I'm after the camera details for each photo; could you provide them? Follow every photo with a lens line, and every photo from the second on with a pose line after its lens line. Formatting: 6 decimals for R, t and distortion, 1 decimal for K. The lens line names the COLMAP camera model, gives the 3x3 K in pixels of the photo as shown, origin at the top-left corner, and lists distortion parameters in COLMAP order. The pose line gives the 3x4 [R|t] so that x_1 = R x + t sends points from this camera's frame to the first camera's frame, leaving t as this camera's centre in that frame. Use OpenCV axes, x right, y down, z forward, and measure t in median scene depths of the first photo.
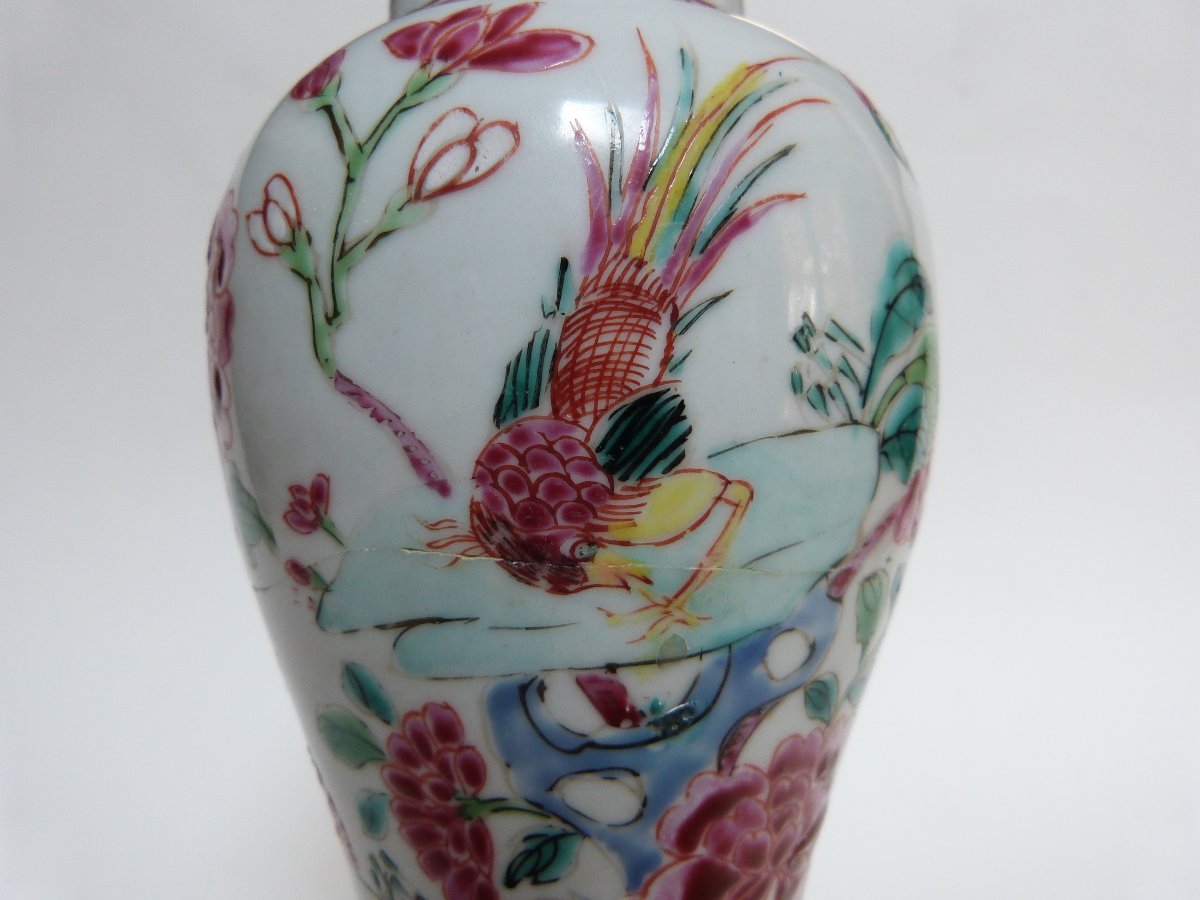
lens RADIAL K [[897.0, 0, 599.3], [0, 897.0, 451.4], [0, 0, 1]] dist [-0.055573, -0.001719]
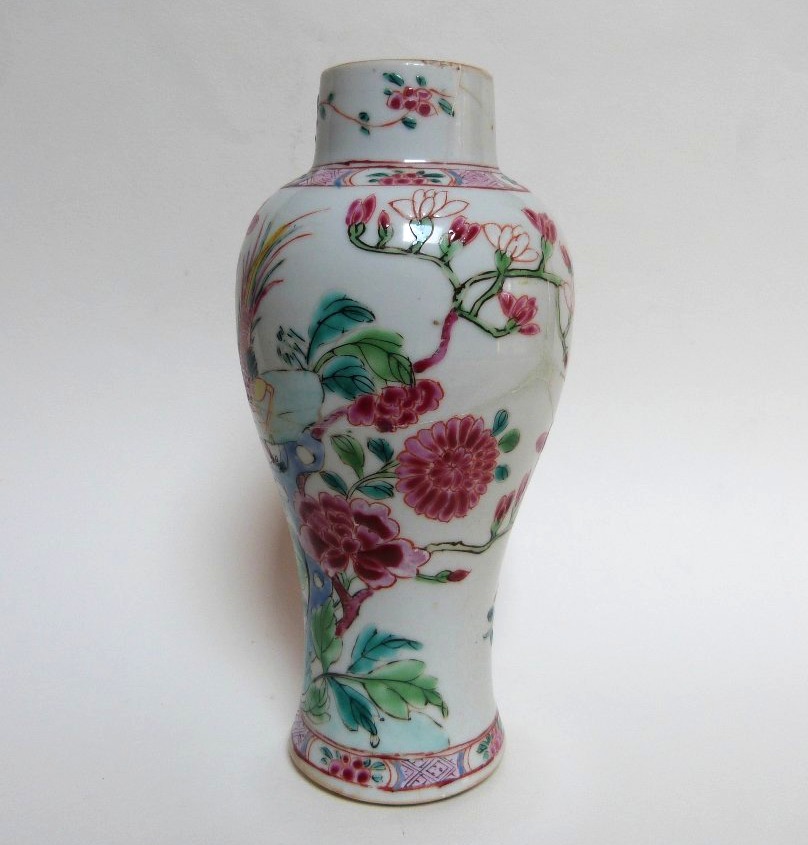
lens RADIAL K [[901.9, 0, 382.4], [0, 901.9, 415.8], [0, 0, 1]] dist [-0.086132, 0.000000]
pose [[0.365429, 0.201013, -0.908876, 2.807062], [-0.021274, 0.977953, 0.207737, -0.453840], [0.930596, -0.056578, 0.361649, 0.304564]]
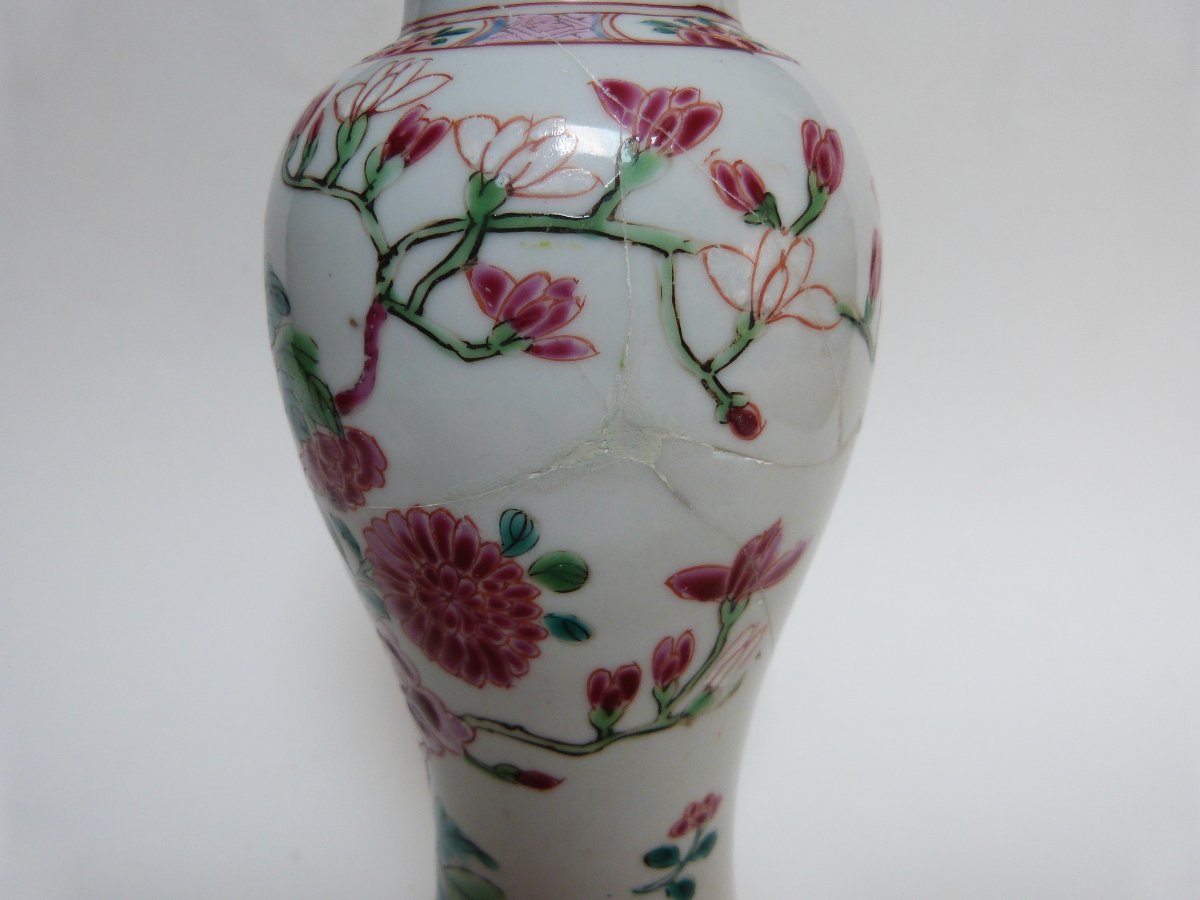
lens RADIAL K [[897.0, 0, 597.4], [0, 897.0, 451.6], [0, 0, 1]] dist [-0.055573, -0.001719]
pose [[-0.322004, 0.264376, -0.909076, 1.621229], [0.009843, 0.961102, 0.276020, -0.360552], [0.946687, 0.079931, -0.312081, 2.116477]]
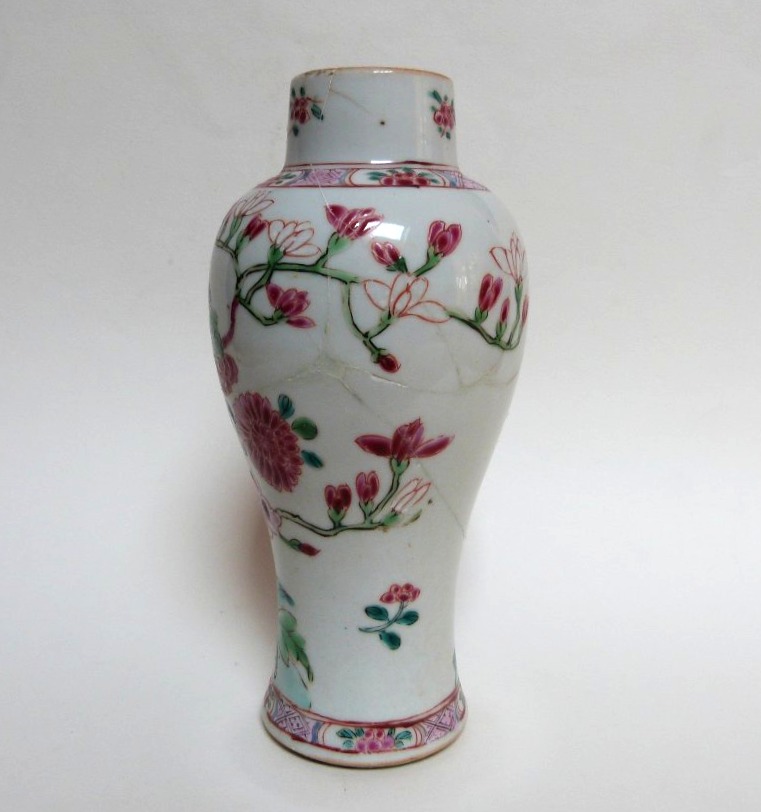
lens RADIAL K [[894.1, 0, 377.4], [0, 894.1, 411.2], [0, 0, 1]] dist [-0.064405, 0.000000]
pose [[-0.631852, 0.165517, -0.757210, 2.464766], [-0.008378, 0.975418, 0.220205, -0.498451], [0.775044, 0.145481, -0.614933, 3.579770]]
